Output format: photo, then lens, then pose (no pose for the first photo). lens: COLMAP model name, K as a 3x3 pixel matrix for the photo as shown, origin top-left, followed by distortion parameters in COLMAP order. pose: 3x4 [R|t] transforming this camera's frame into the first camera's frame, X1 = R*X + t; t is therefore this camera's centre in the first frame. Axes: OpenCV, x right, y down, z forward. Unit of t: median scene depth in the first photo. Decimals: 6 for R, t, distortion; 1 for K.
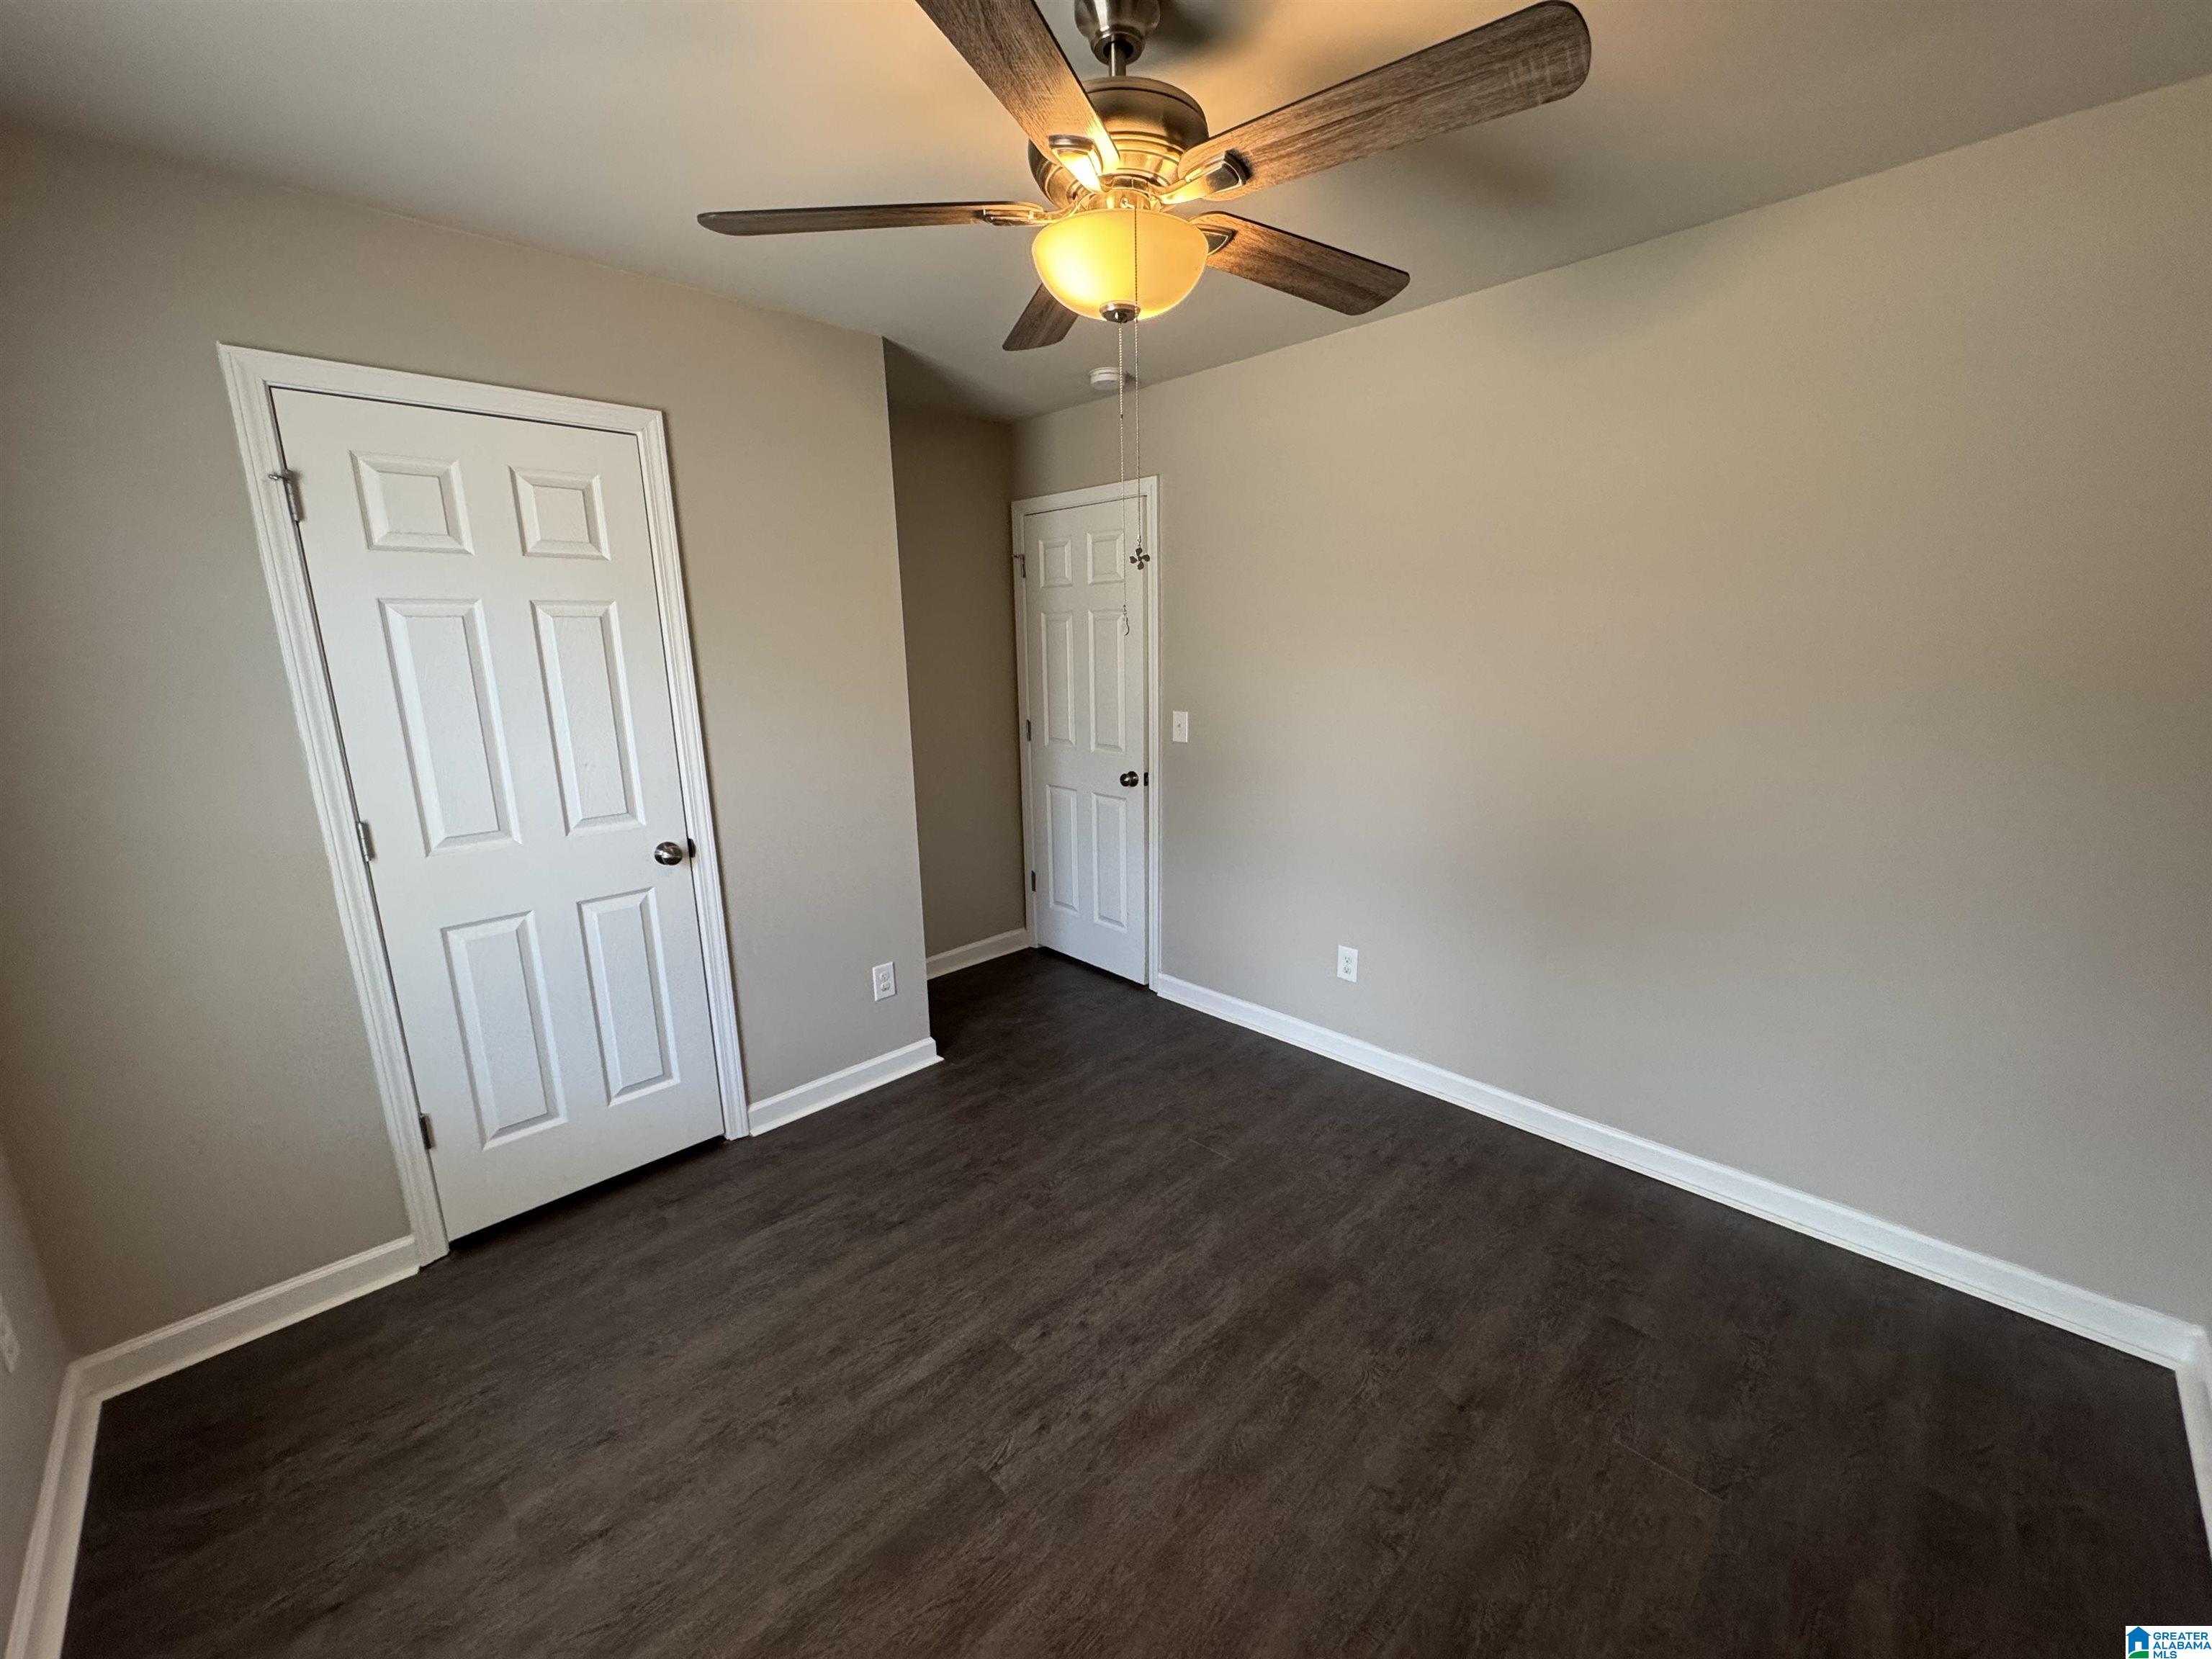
lens RADIAL K [[877.3, 0, 1105.4], [0, 877.3, 841.8], [0, 0, 1]] dist [-0.002322, 0.000599]
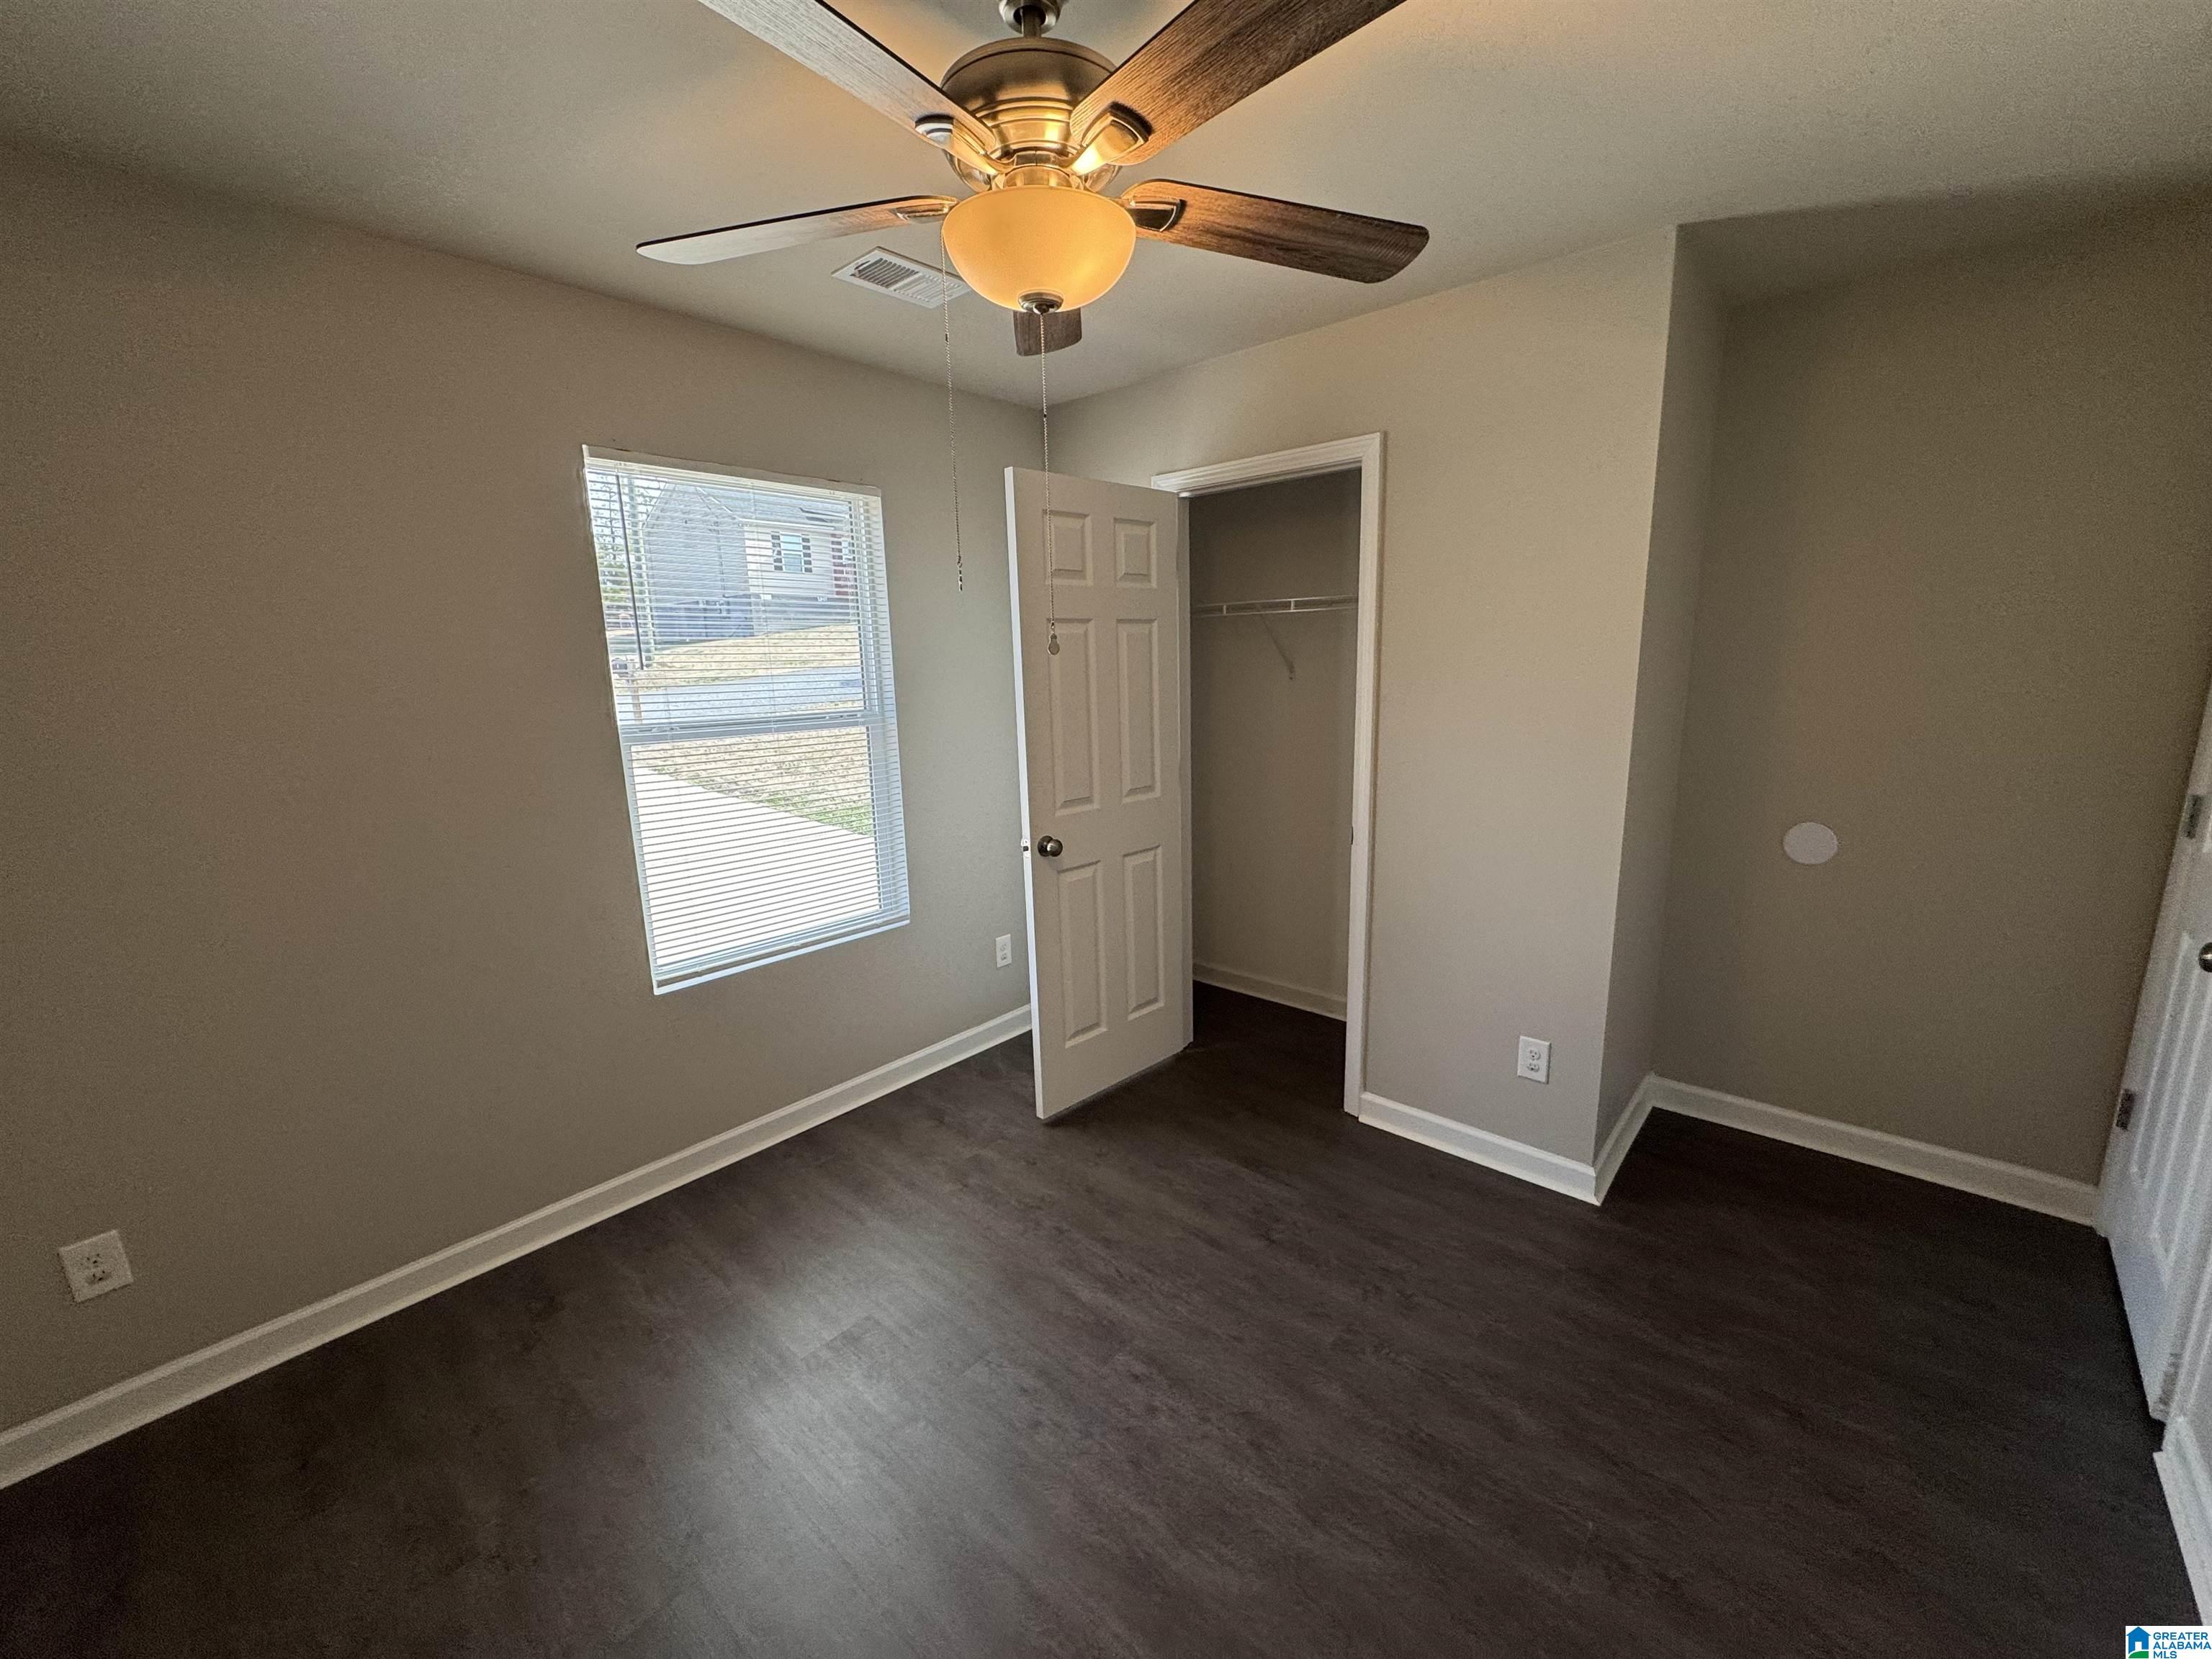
lens RADIAL K [[877.3, 0, 1110.6], [0, 877.3, 834.2], [0, 0, 1]] dist [-0.002322, 0.000599]
pose [[0.062965, 0.211787, -0.975286, 0.627189], [-0.202361, 0.959635, 0.195323, -0.160489], [0.977285, 0.185062, 0.103280, 0.650804]]
